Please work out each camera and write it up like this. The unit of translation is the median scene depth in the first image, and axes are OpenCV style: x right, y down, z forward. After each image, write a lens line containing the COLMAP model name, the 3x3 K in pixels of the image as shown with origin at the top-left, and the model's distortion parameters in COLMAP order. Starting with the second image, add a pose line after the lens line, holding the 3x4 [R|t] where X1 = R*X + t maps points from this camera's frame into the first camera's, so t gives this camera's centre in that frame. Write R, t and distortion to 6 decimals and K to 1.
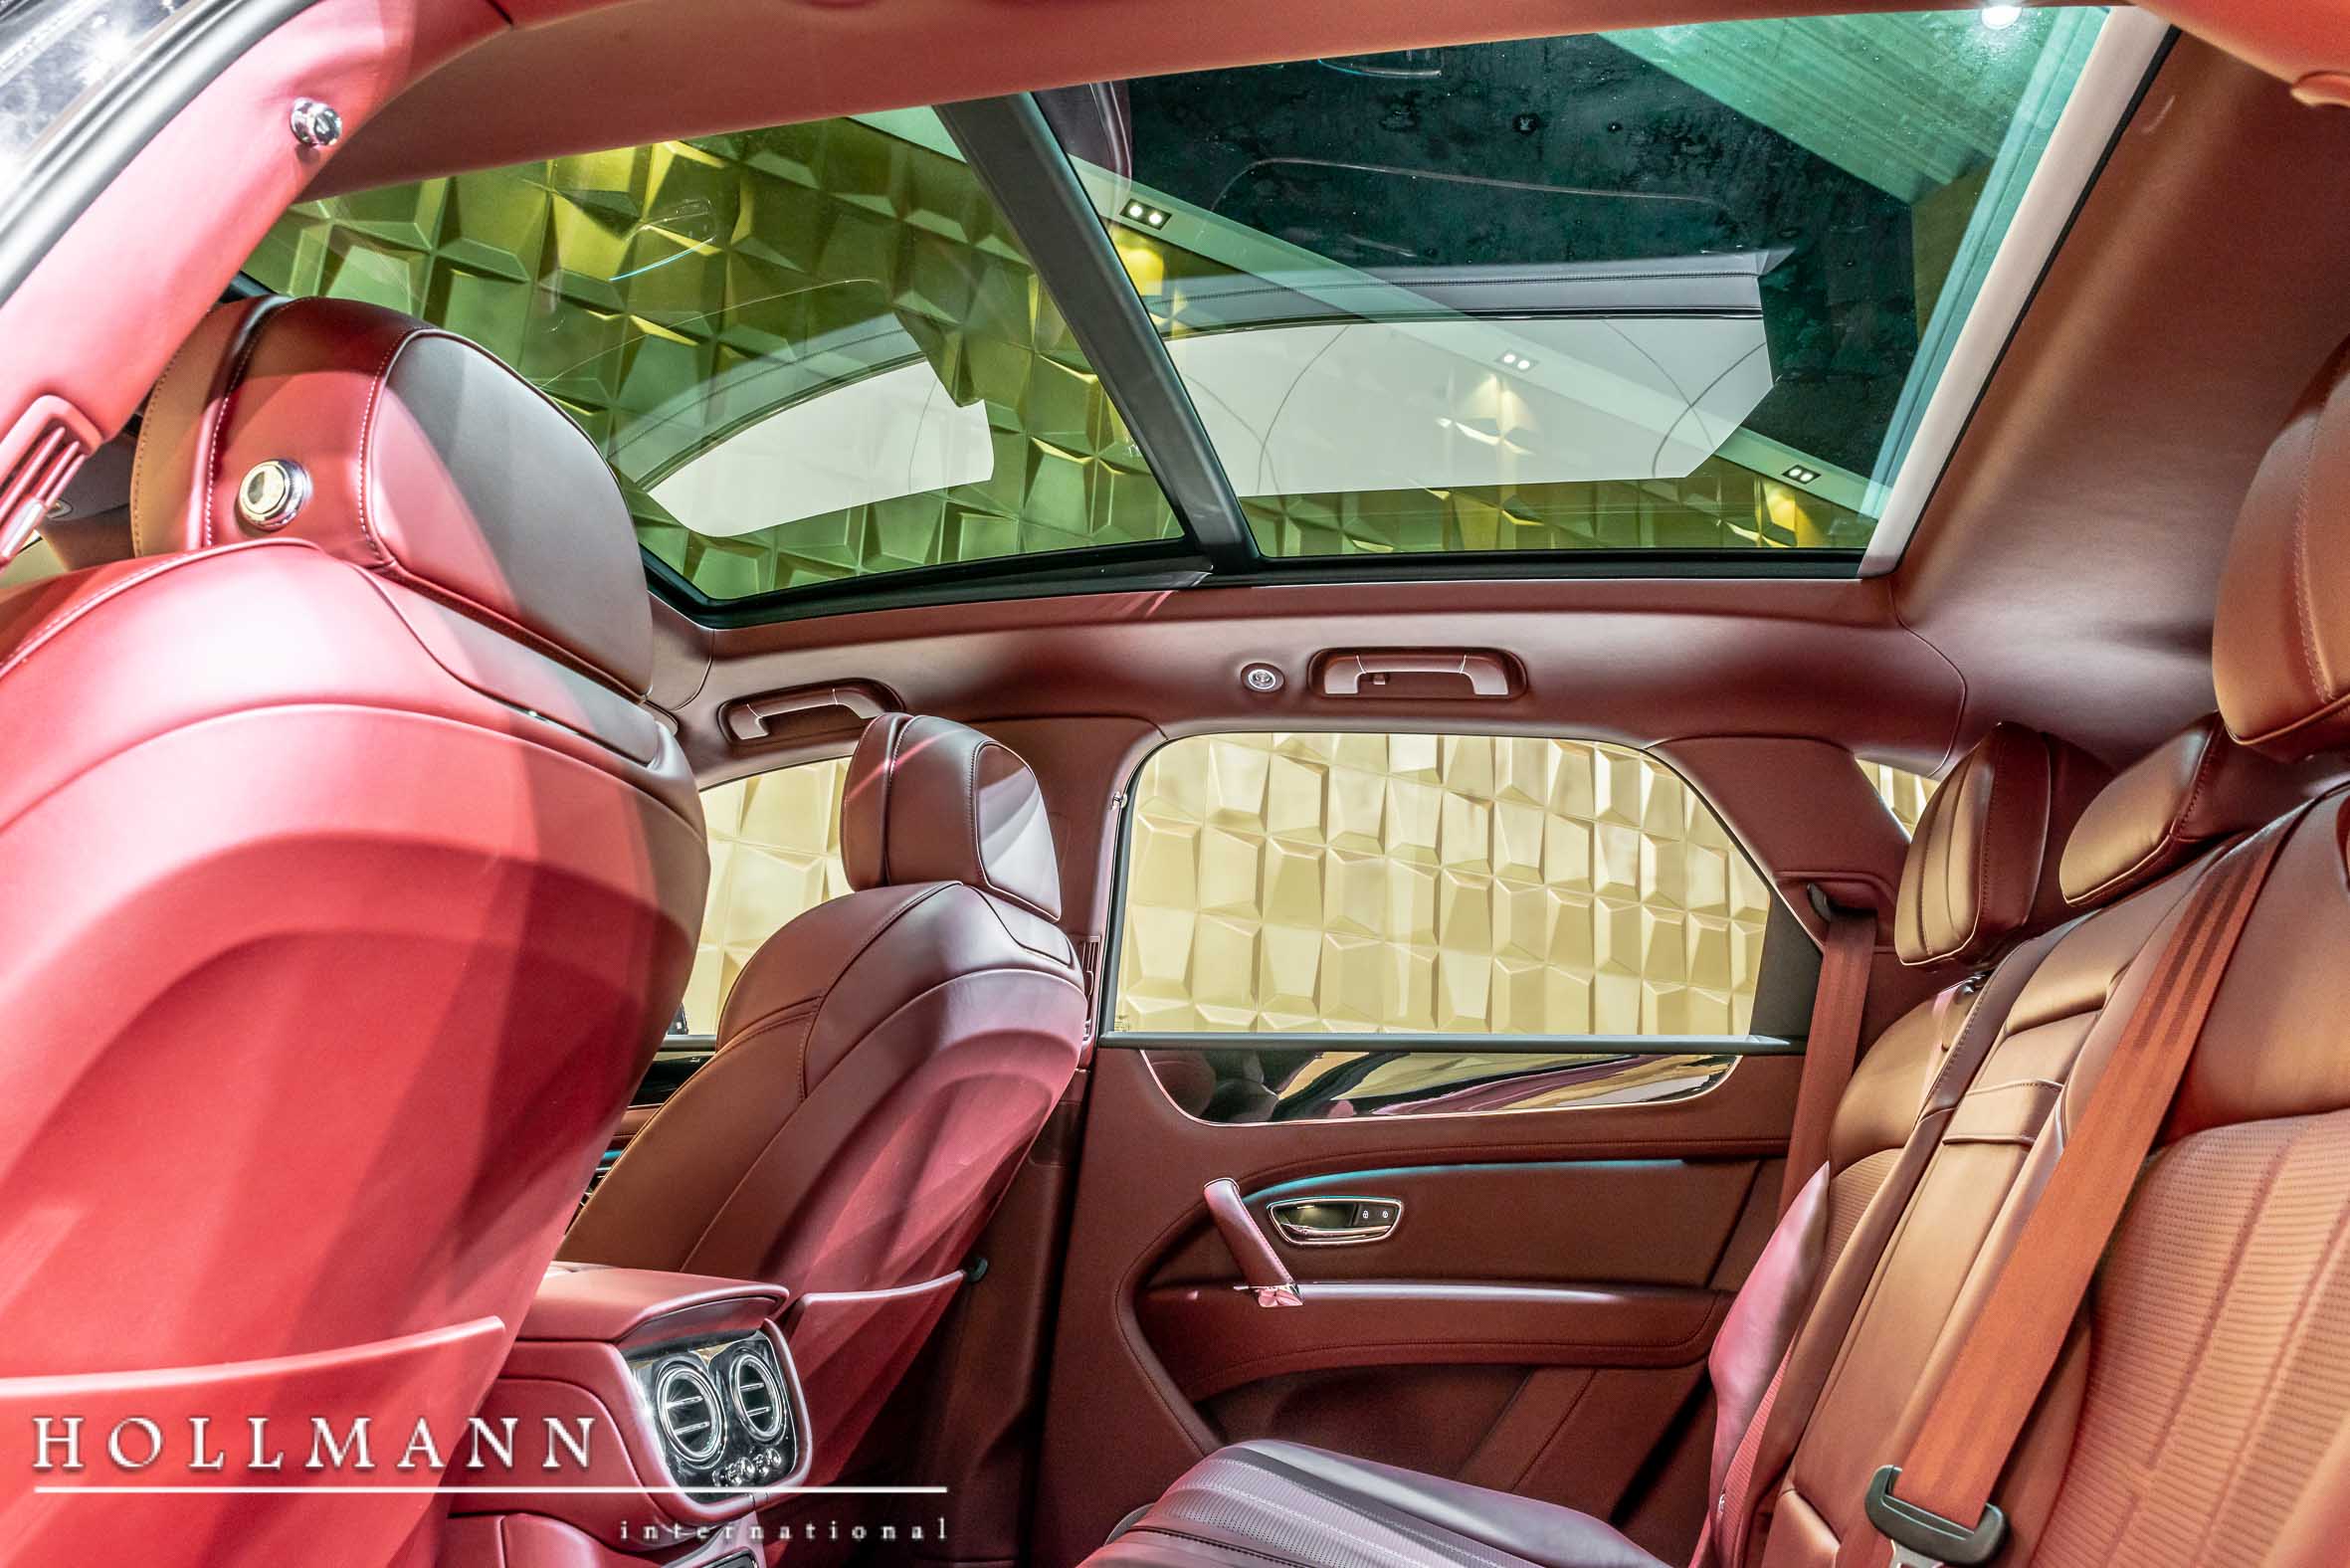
lens RADIAL K [[1541.4, 0, 1161.0], [0, 1541.4, 790.9], [0, 0, 1]] dist [0.006384, 0.000731]
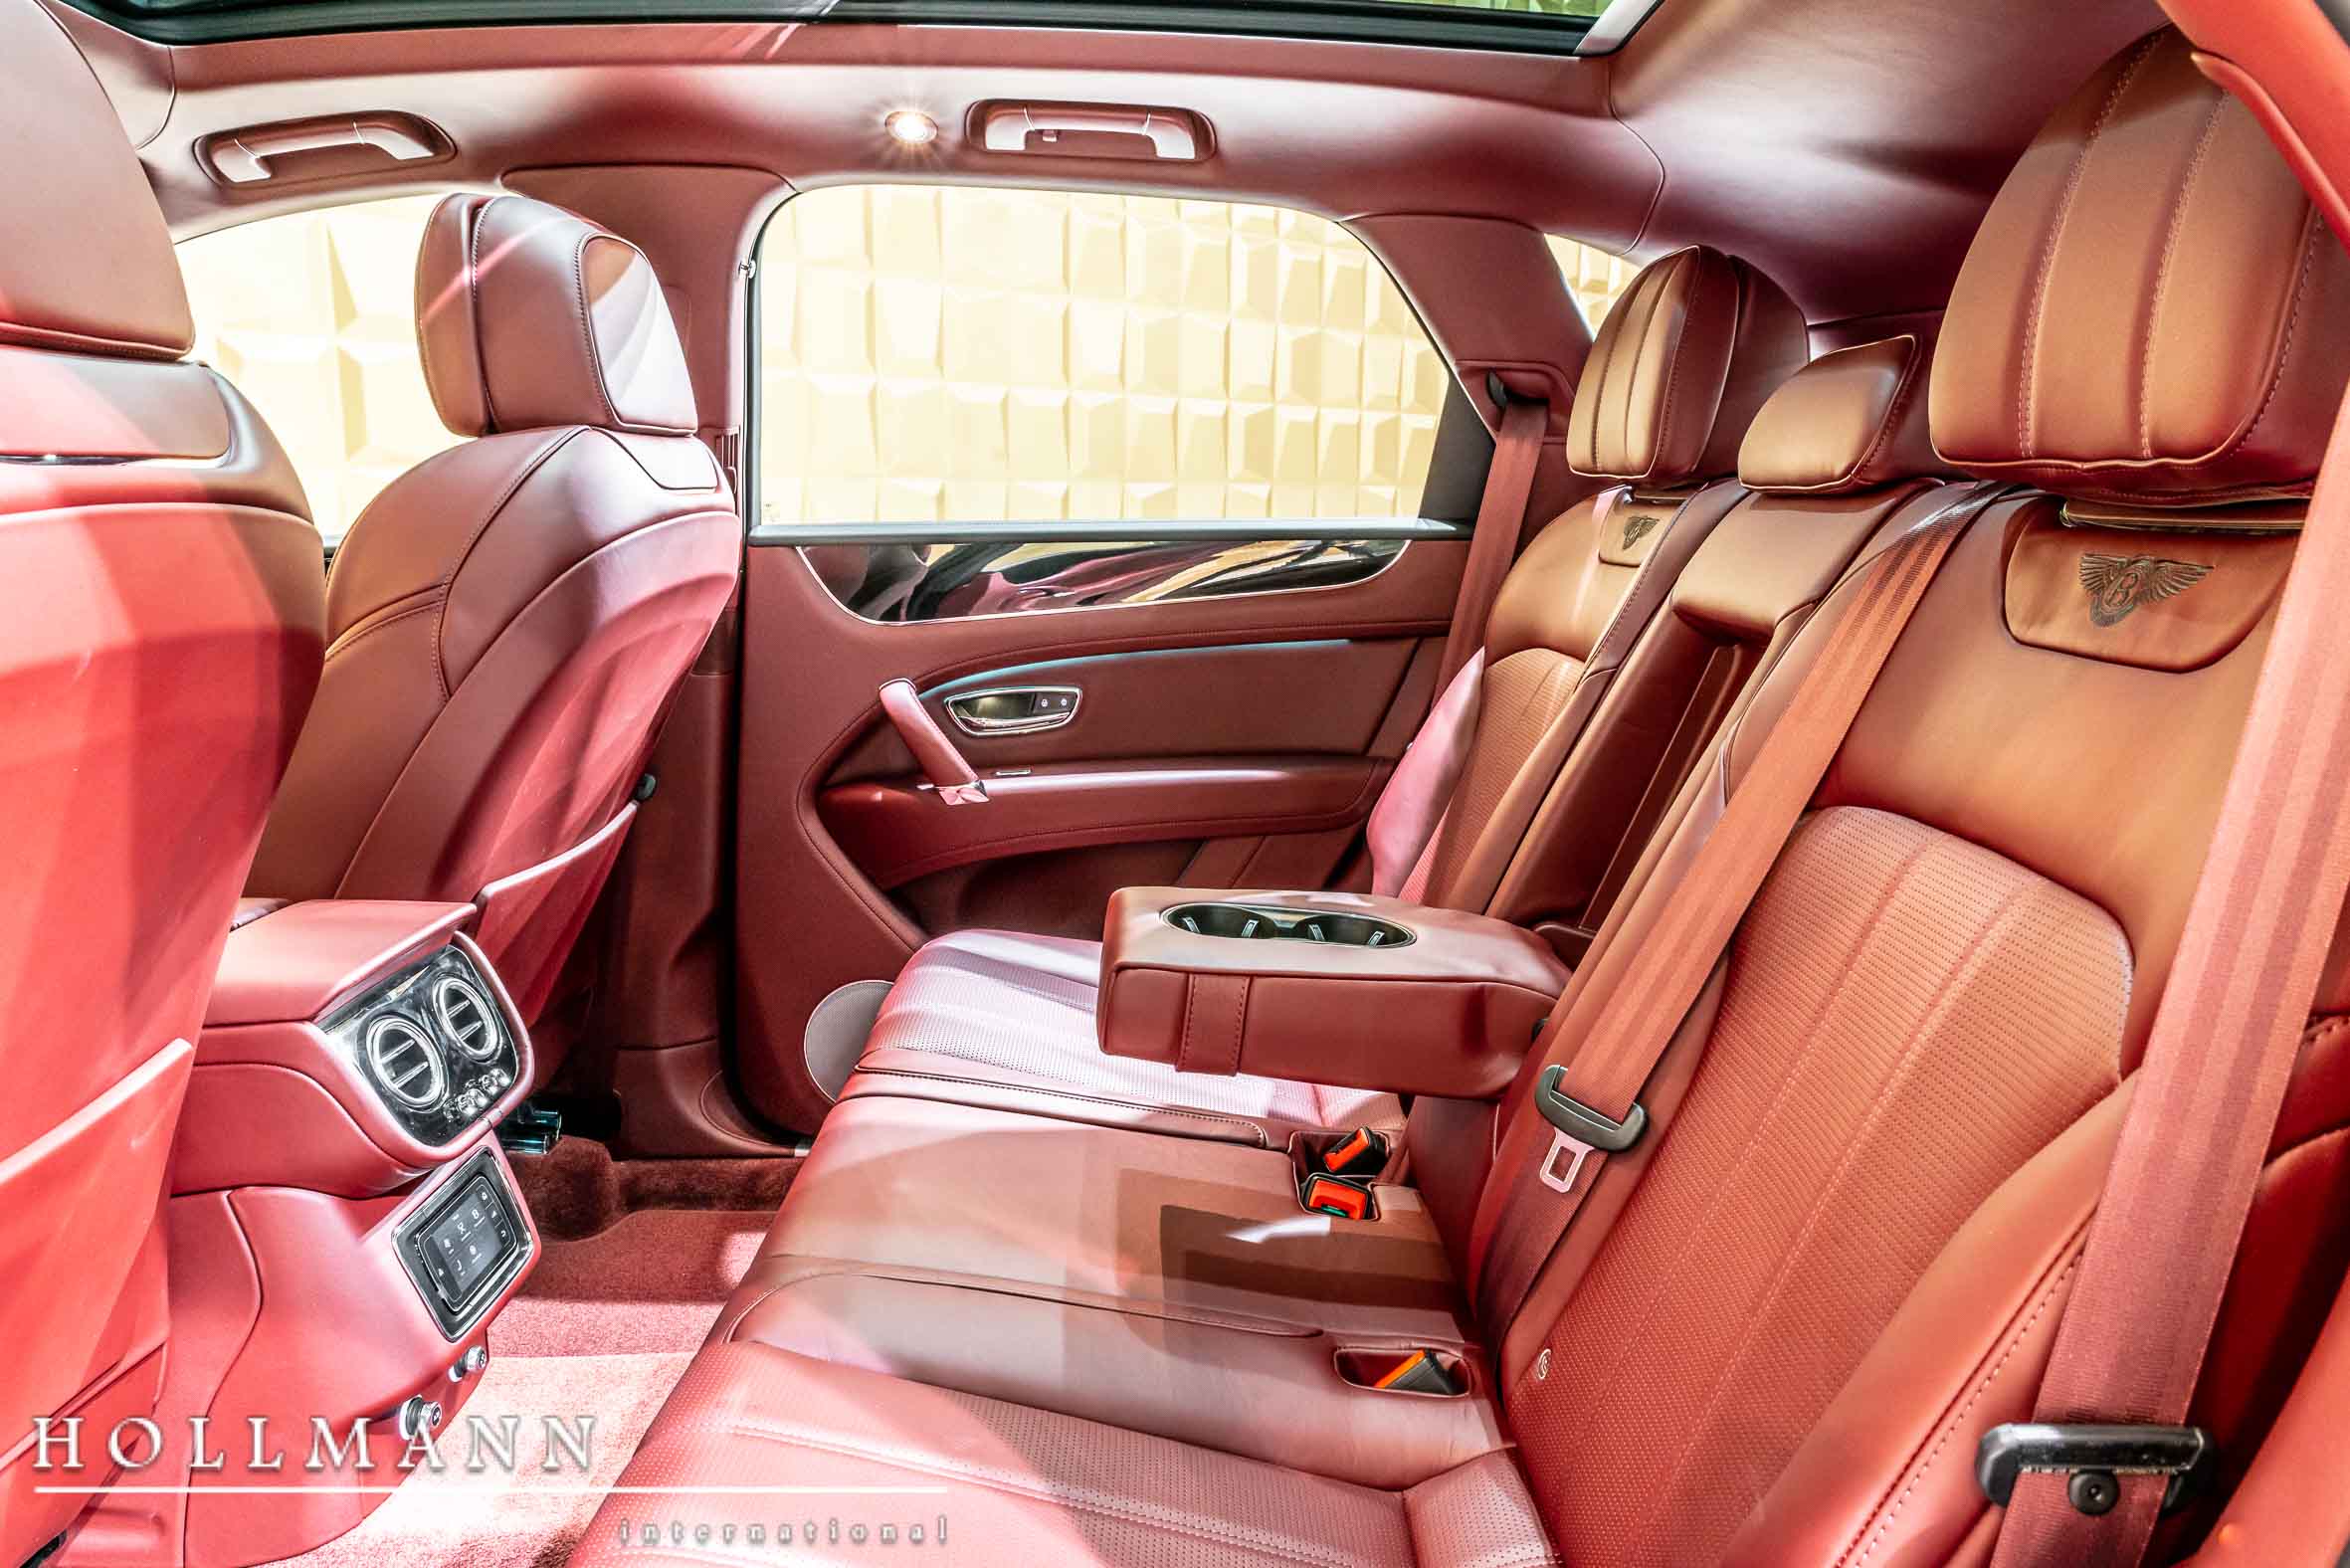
lens RADIAL K [[1632.2, 0, 1175.0], [0, 1632.2, 784.0], [0, 0, 1]] dist [0.006467, 0.001849]
pose [[0.967326, -0.096482, 0.234462, -0.041608], [-0.013183, 0.904372, 0.426541, -0.140310], [-0.253195, -0.415695, 0.873550, 0.032973]]
